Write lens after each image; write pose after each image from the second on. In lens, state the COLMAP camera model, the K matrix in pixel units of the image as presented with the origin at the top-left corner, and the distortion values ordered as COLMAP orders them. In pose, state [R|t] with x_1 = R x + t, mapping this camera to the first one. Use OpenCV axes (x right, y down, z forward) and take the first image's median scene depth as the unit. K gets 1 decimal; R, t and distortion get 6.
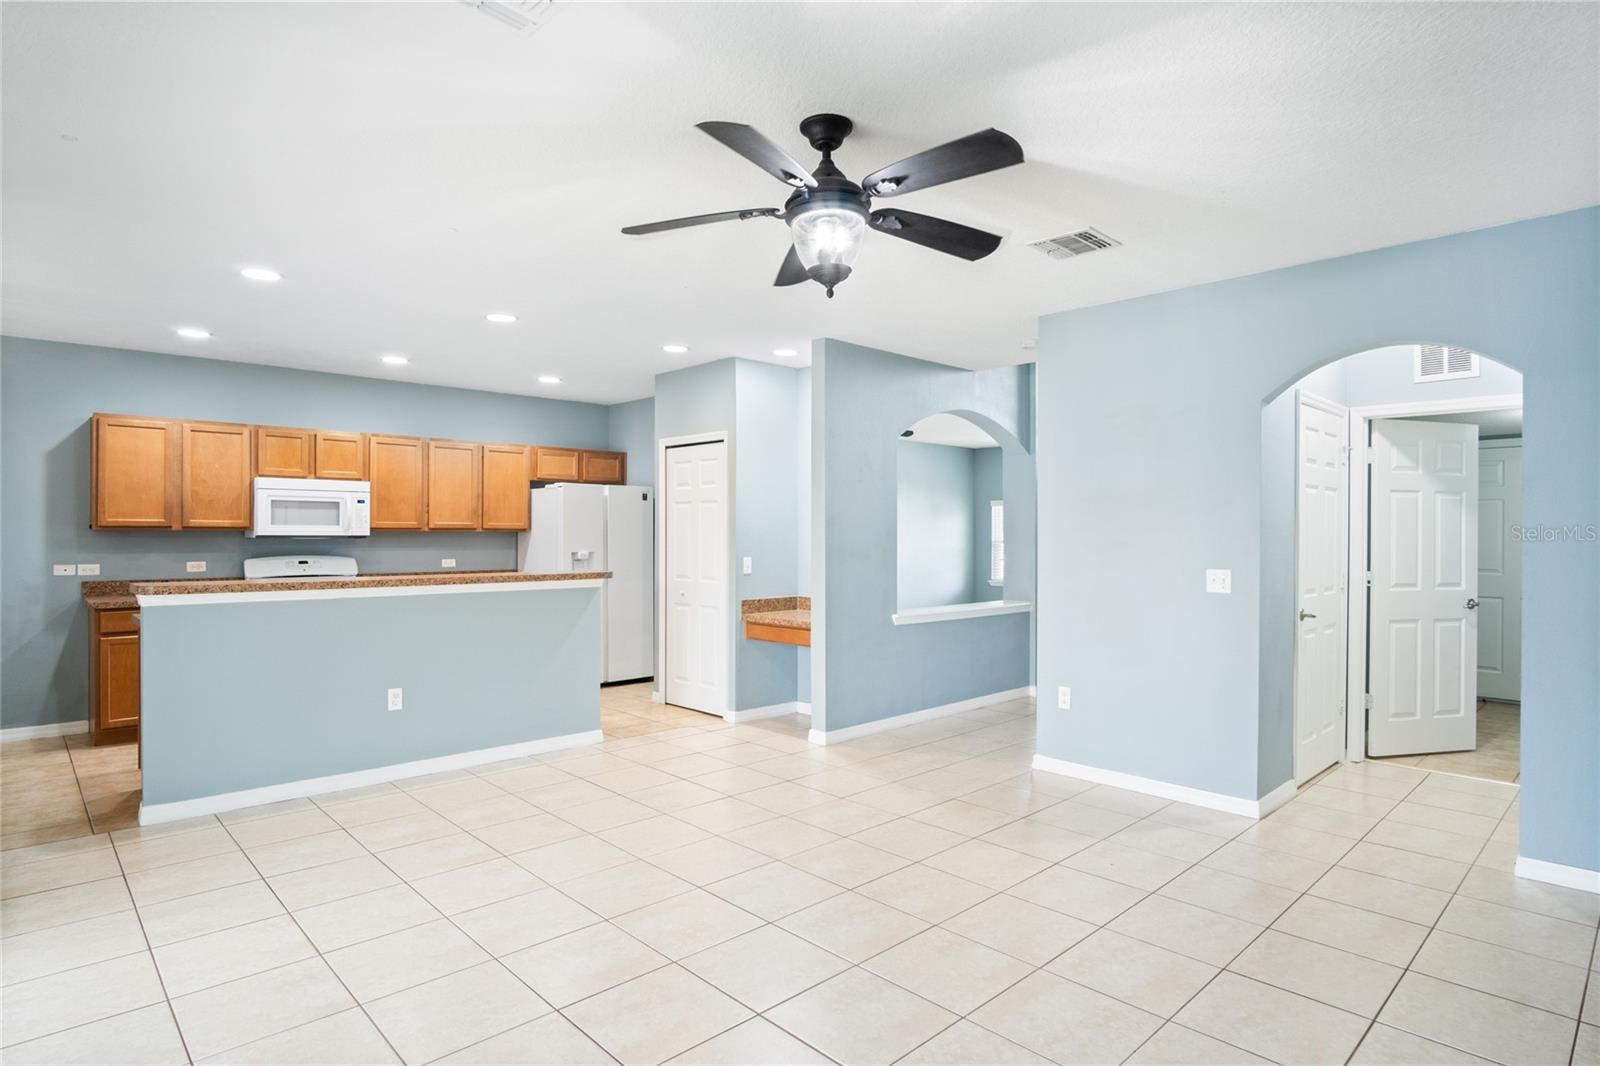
lens RADIAL K [[863.3, 0, 801.5], [0, 863.3, 531.6], [0, 0, 1]] dist [-0.026196, 0.001315]
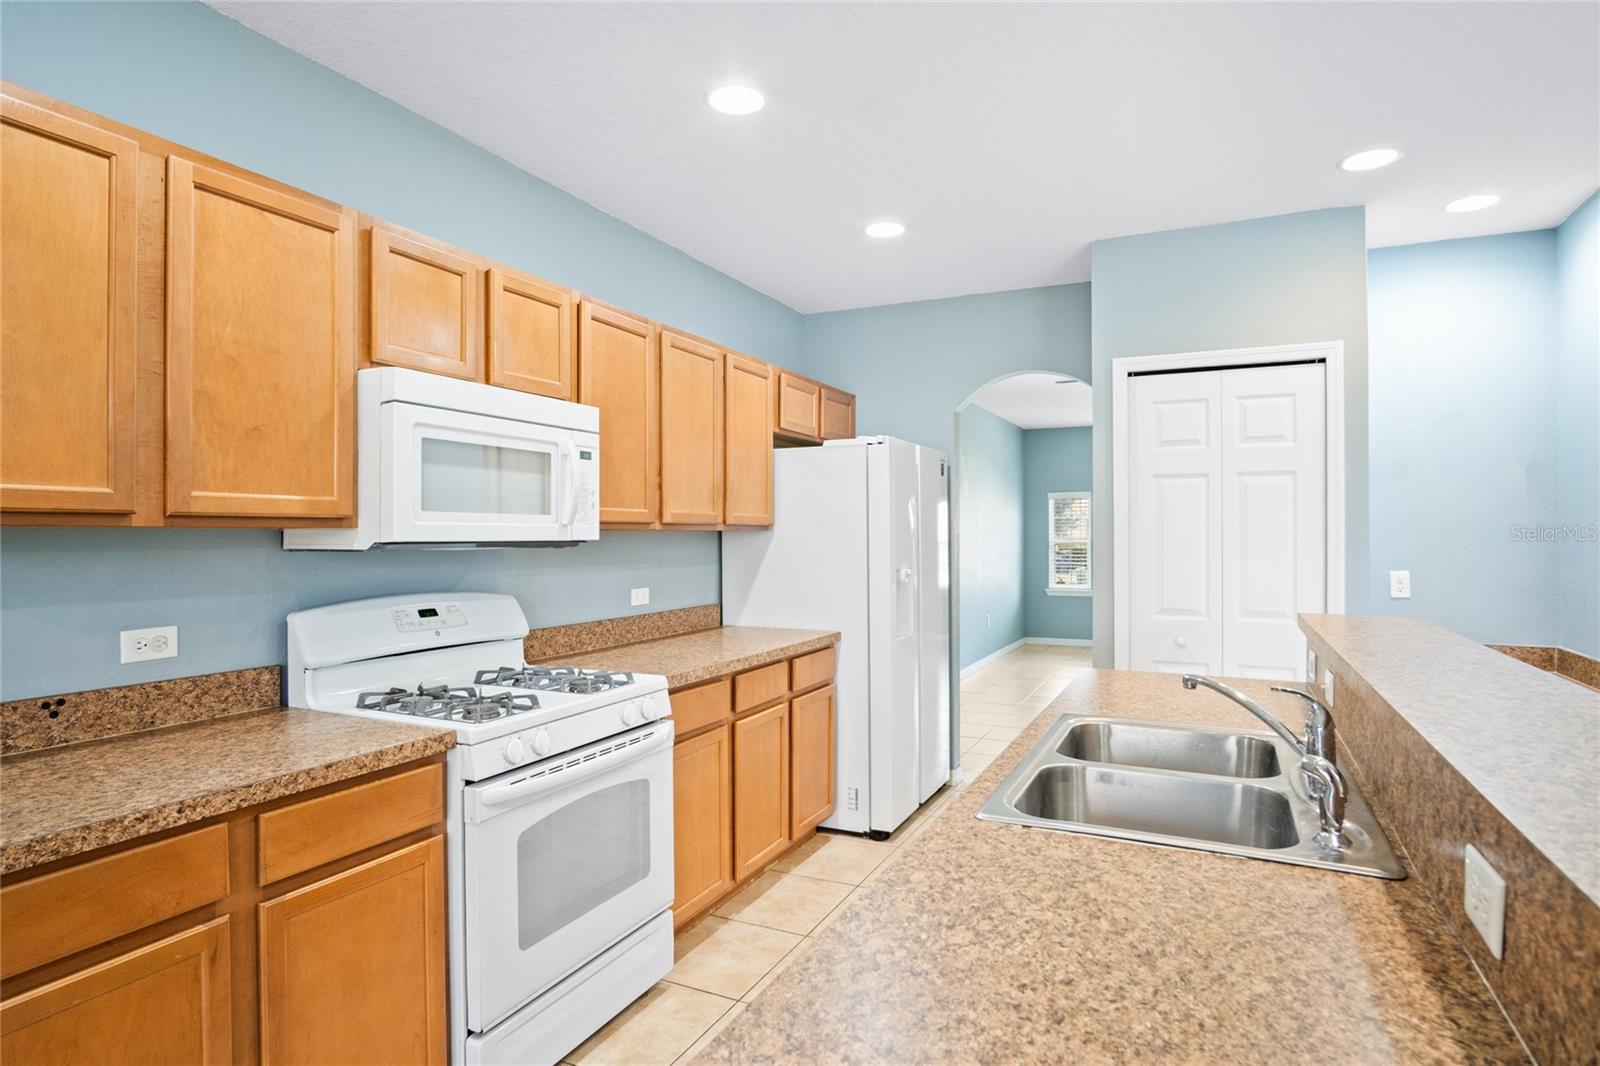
lens RADIAL K [[863.3, 0, 795.3], [0, 863.3, 526.9], [0, 0, 1]] dist [-0.026196, 0.001315]
pose [[0.936195, -0.000874, 0.351479, -0.575630], [0.002640, 0.999986, -0.004546, 0.000435], [-0.351470, 0.005184, 0.936185, 0.601972]]
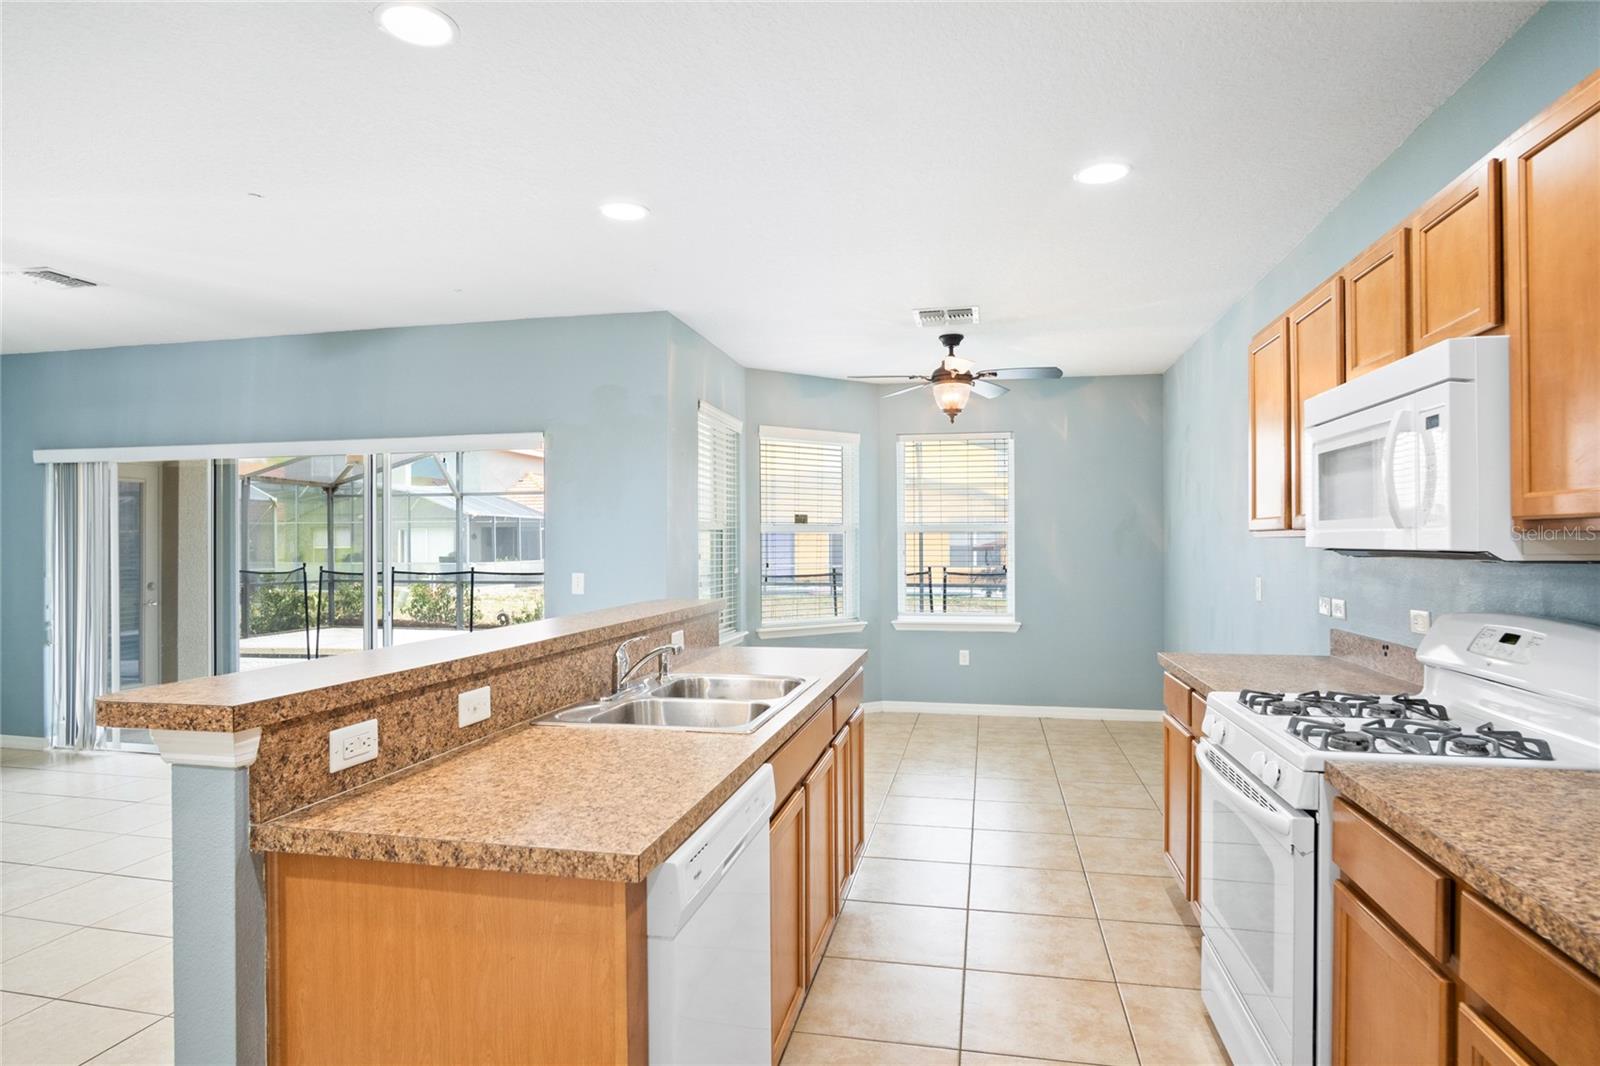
lens RADIAL K [[863.3, 0, 782.7], [0, 863.3, 540.3], [0, 0, 1]] dist [-0.026196, 0.001315]
pose [[-0.835224, -0.008075, -0.549850, -0.359513], [-0.008273, 0.999964, -0.002120, 0.000771], [0.549847, 0.002778, -0.835261, 0.989841]]
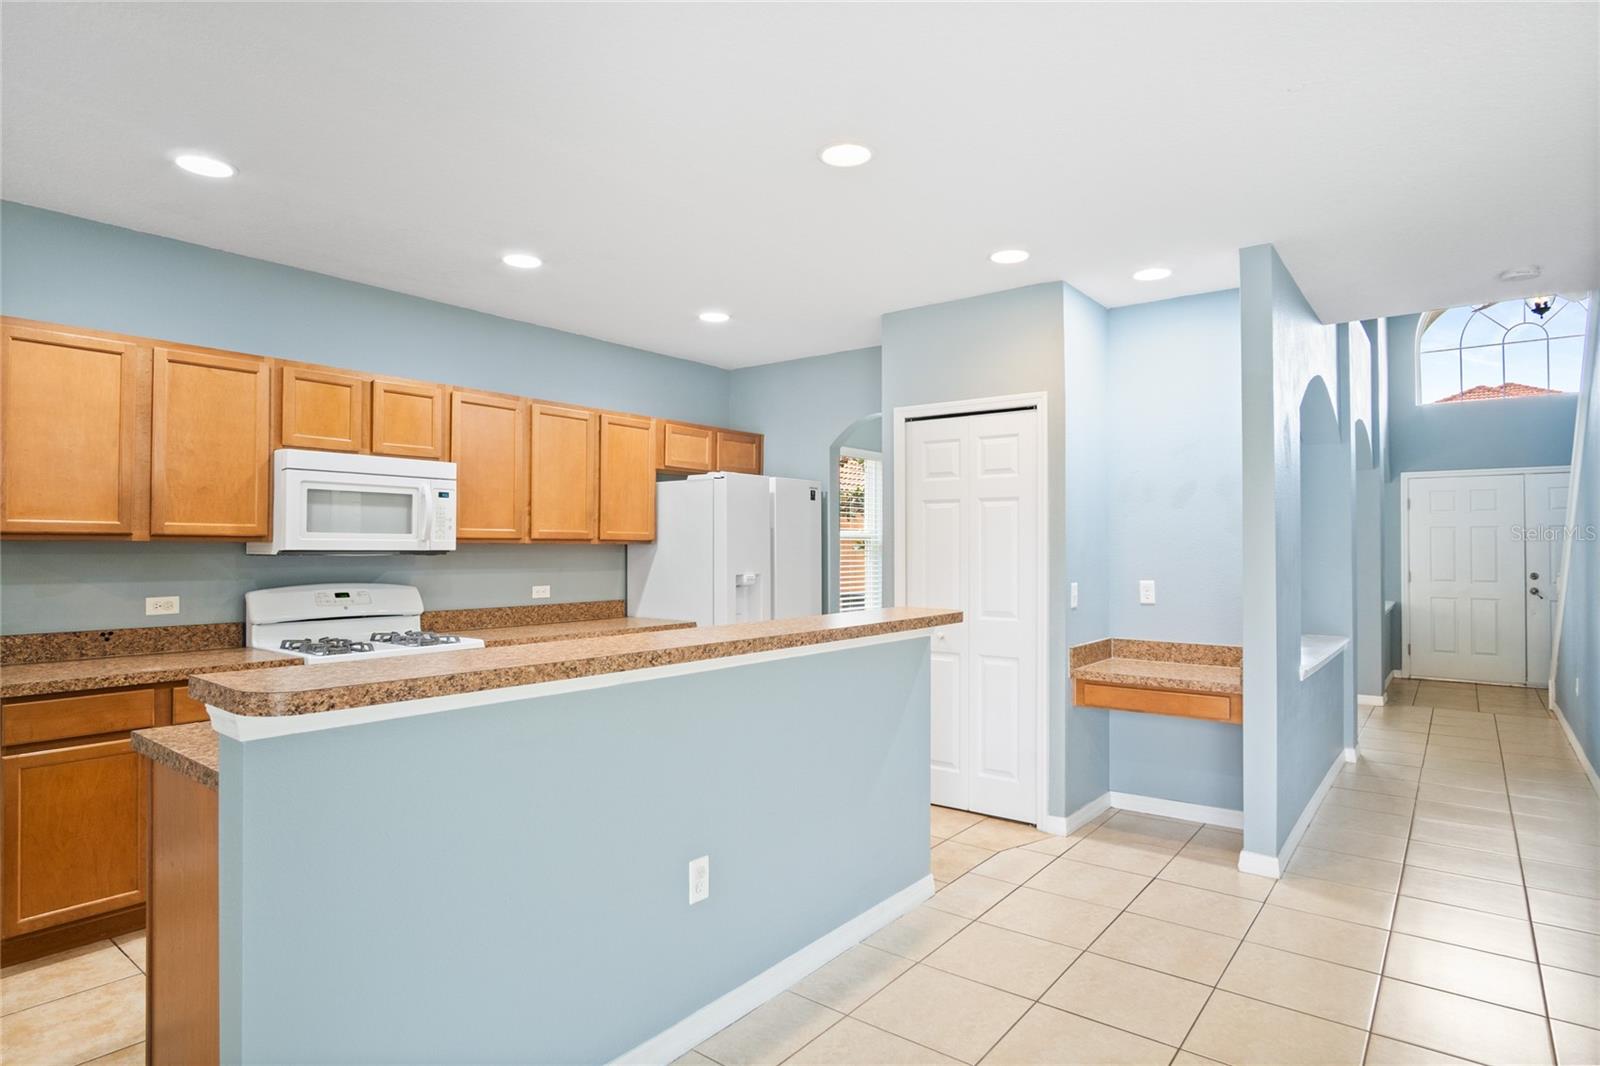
lens RADIAL K [[863.3, 0, 794.2], [0, 863.3, 528.5], [0, 0, 1]] dist [-0.026196, 0.001315]
pose [[0.989425, 0.002921, 0.145015, -0.362699], [-0.000208, 0.999825, -0.018718, 0.000458], [-0.145045, 0.018490, 0.989252, 0.364406]]
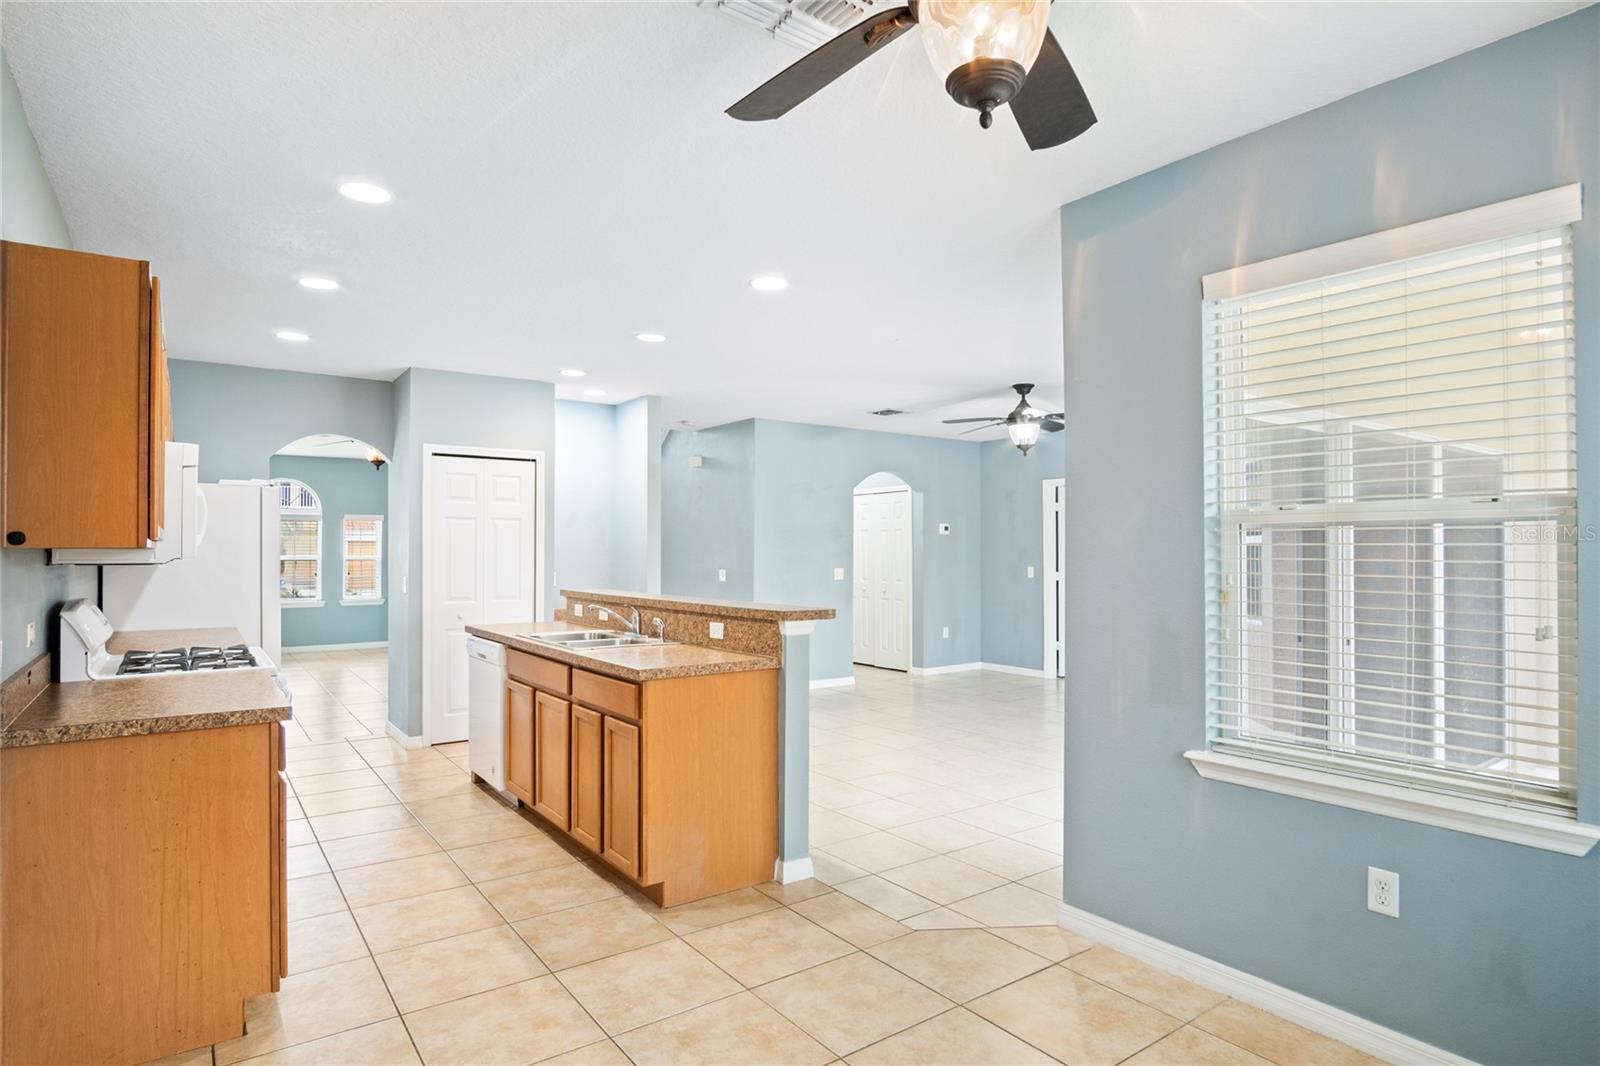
lens RADIAL K [[863.3, 0, 797.7], [0, 863.3, 538.9], [0, 0, 1]] dist [-0.026196, 0.001315]
pose [[0.128881, 0.015980, 0.991531, -1.032875], [0.001084, 0.999867, -0.016255, 0.003499], [-0.991660, 0.003170, 0.128846, 0.549355]]
